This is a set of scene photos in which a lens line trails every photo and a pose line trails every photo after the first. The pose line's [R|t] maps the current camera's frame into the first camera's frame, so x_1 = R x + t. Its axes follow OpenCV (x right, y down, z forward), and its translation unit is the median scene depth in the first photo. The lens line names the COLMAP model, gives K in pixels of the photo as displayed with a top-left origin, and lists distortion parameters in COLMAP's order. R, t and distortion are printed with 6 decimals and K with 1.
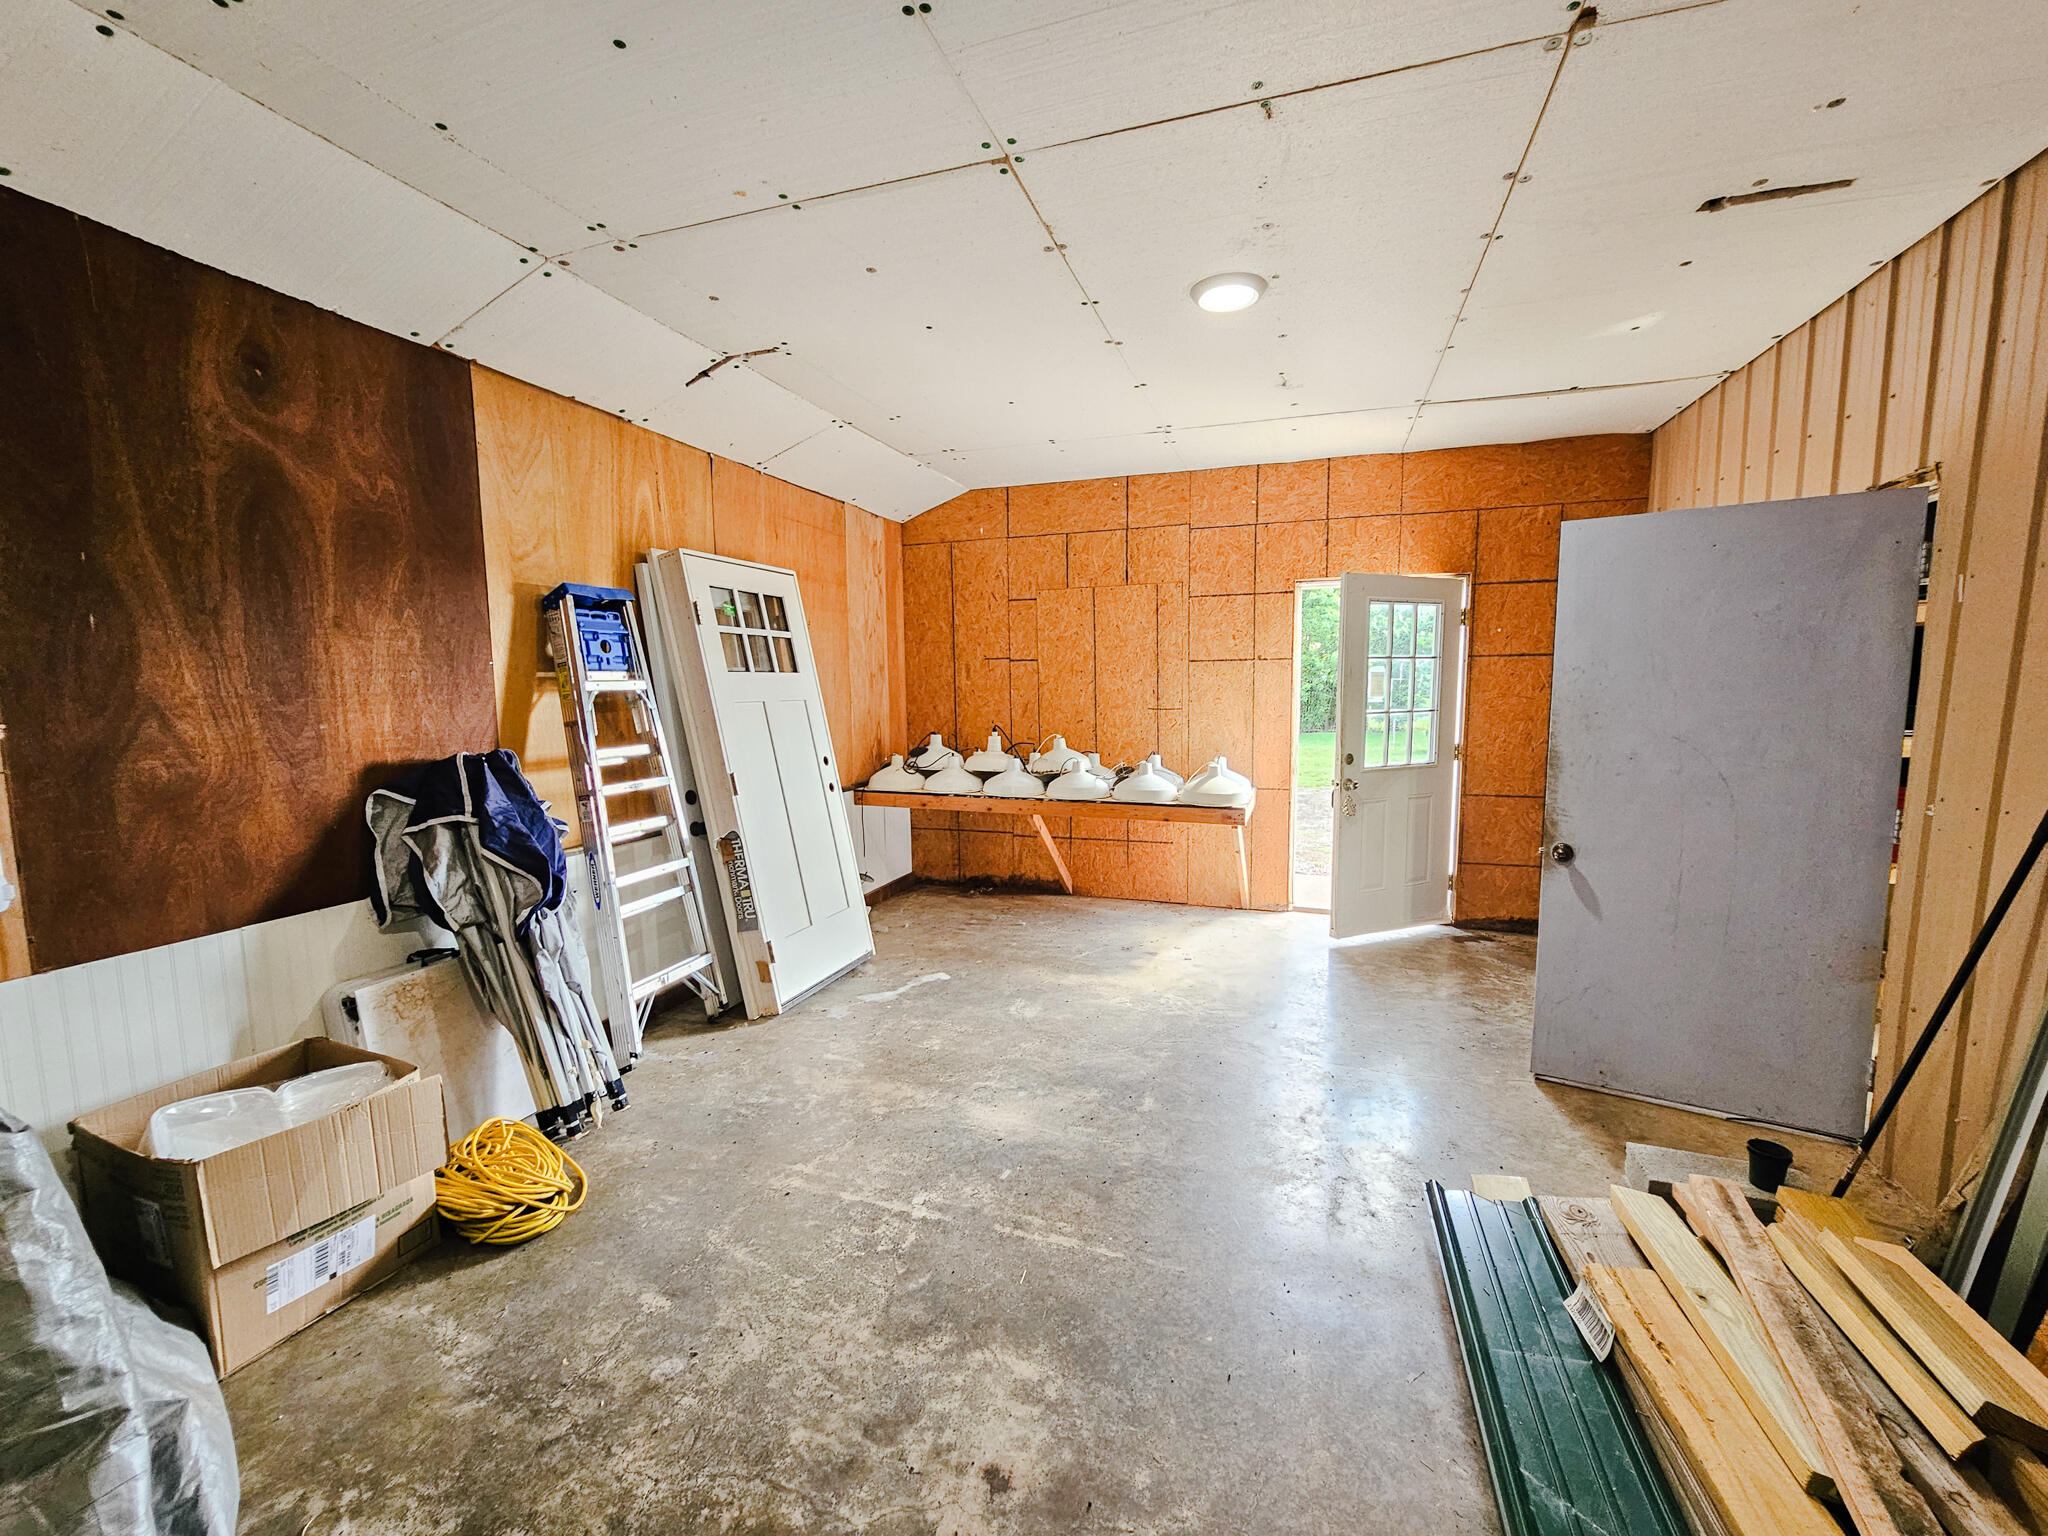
lens RADIAL K [[827.4, 0, 1024.0], [0, 827.4, 768.0], [0, 0, 1]] dist [-0.000269, -0.000080]
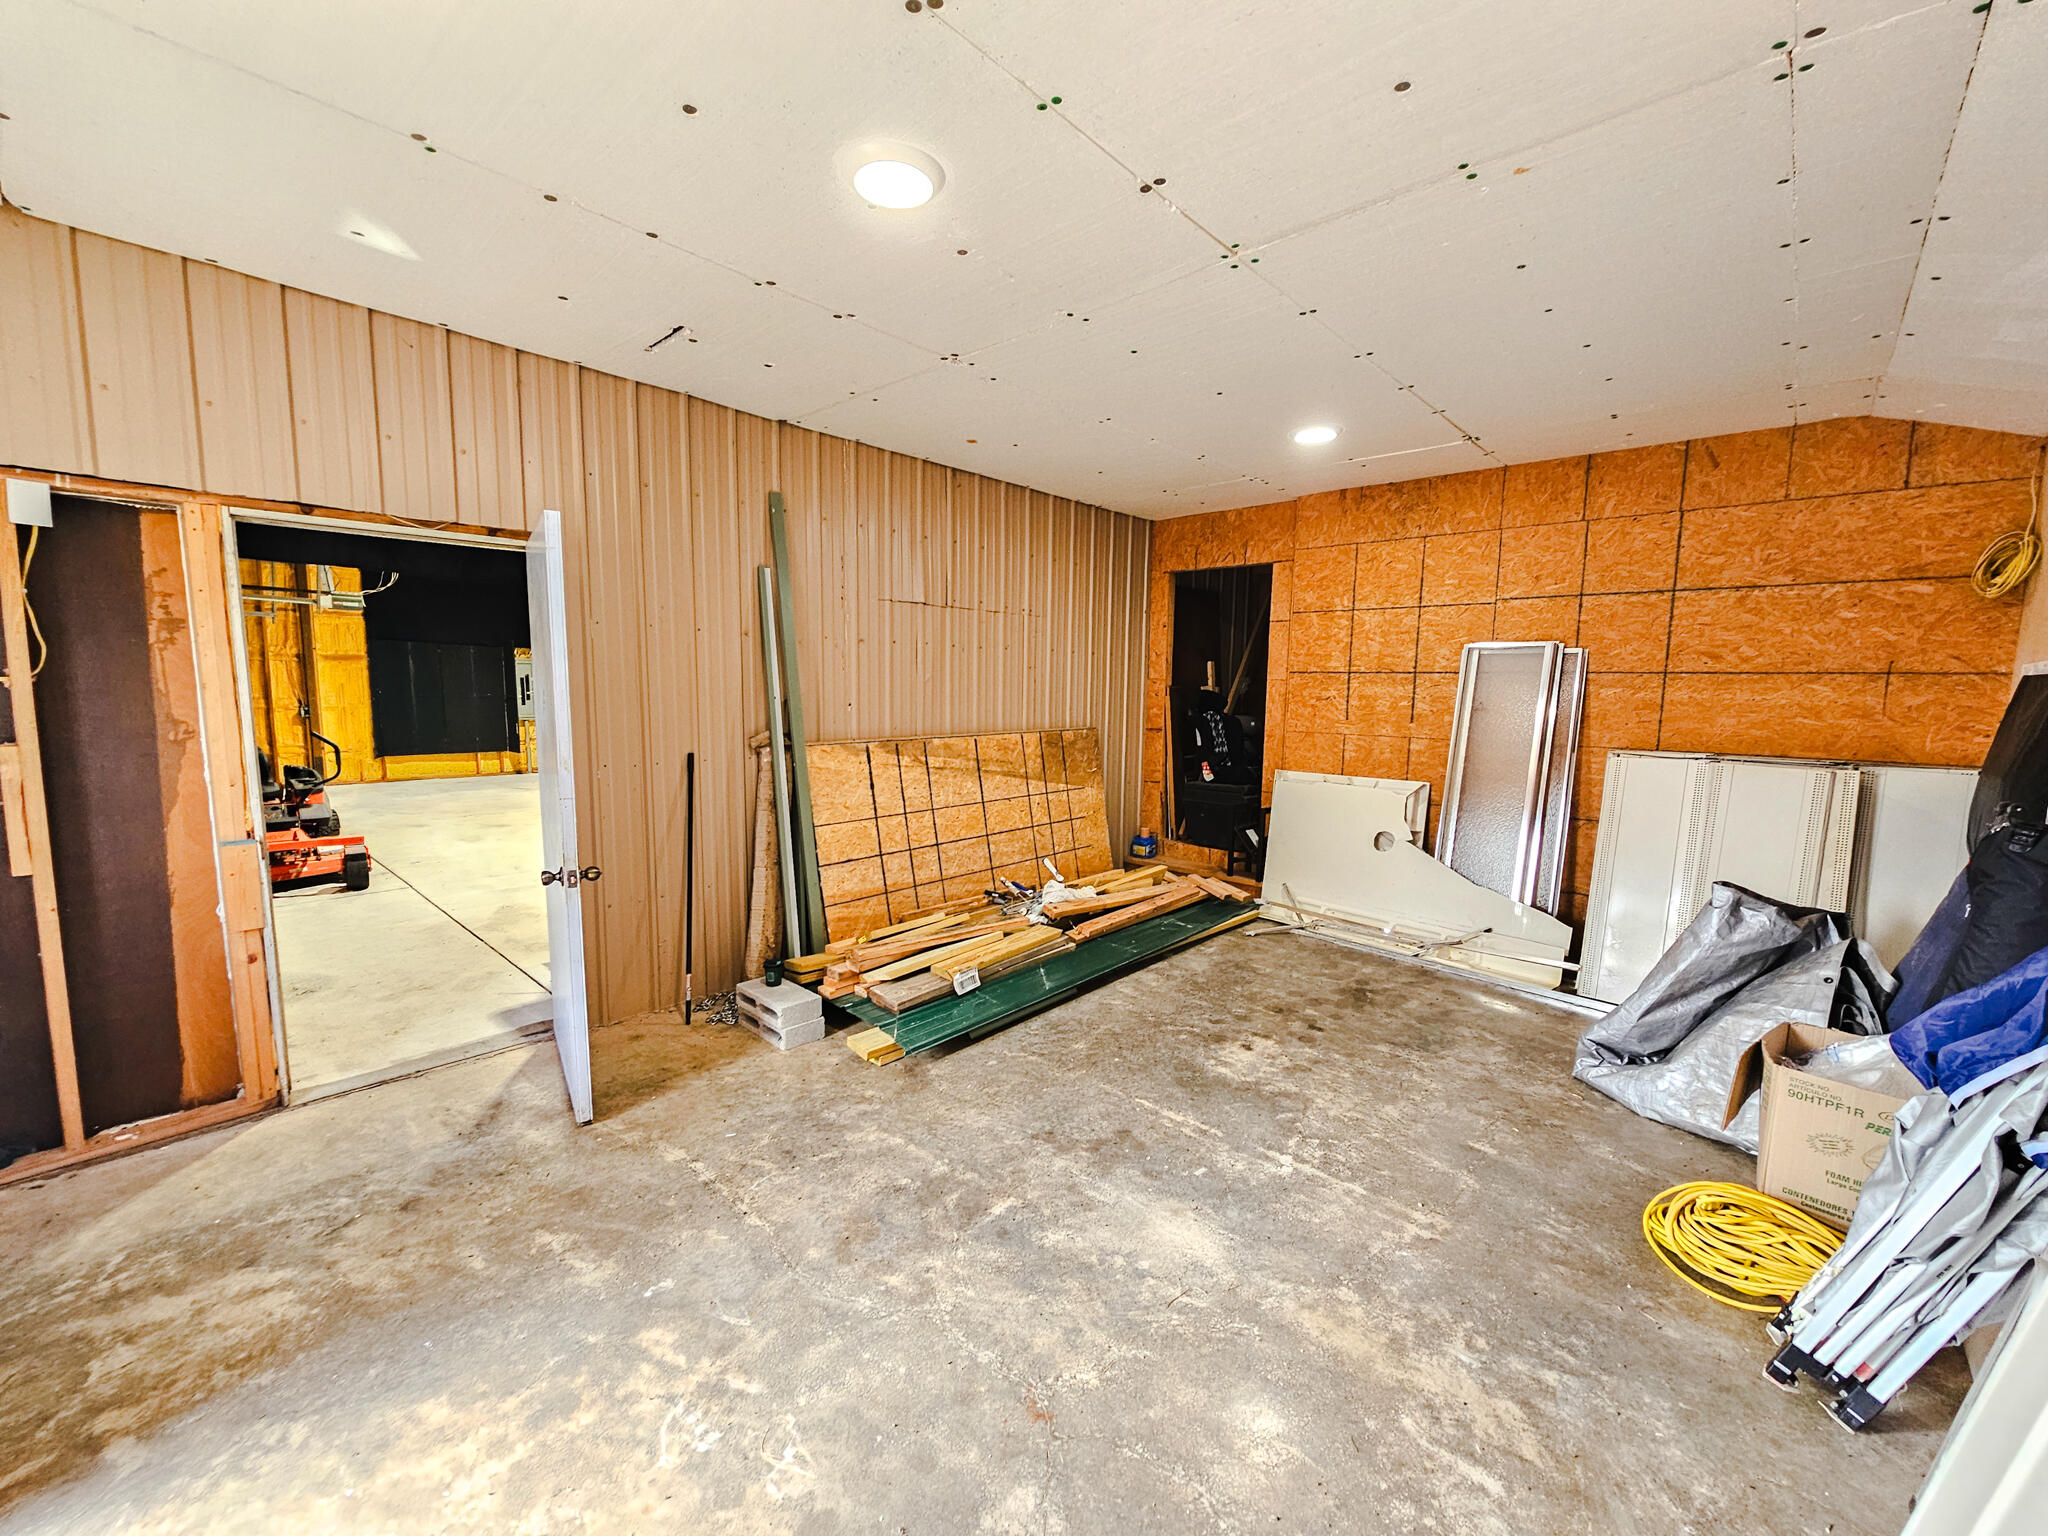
lens RADIAL K [[827.4, 0, 1024.0], [0, 827.4, 768.0], [0, 0, 1]] dist [-0.000269, -0.000080]
pose [[-0.916316, -0.047614, 0.397615, -0.218159], [0.031650, 0.981190, 0.190434, -0.221823], [-0.399203, 0.187082, -0.897573, 2.018480]]
